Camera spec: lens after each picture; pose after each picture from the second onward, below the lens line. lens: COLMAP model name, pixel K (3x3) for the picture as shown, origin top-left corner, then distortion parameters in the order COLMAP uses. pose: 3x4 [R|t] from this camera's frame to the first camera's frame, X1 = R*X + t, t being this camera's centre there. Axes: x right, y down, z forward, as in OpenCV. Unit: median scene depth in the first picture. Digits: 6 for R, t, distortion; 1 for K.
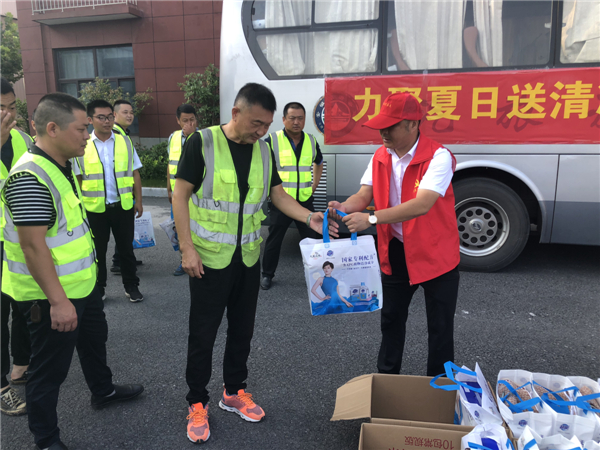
lens RADIAL K [[498.8, 0, 292.0], [0, 498.8, 213.4], [0, 0, 1]] dist [0.034903, -0.027398]
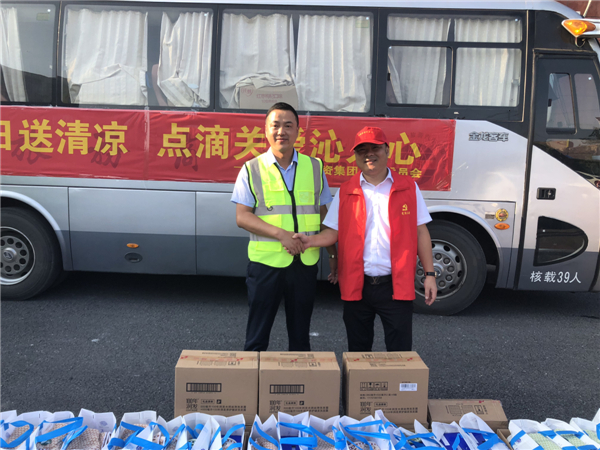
lens RADIAL K [[498.8, 0, 298.1], [0, 498.8, 223.0], [0, 0, 1]] dist [0.034903, -0.027398]
pose [[0.970870, 0.013400, 0.239233, 0.714456], [-0.001418, 0.998739, -0.050186, 0.011150], [-0.239604, 0.048385, 0.969664, -0.140492]]
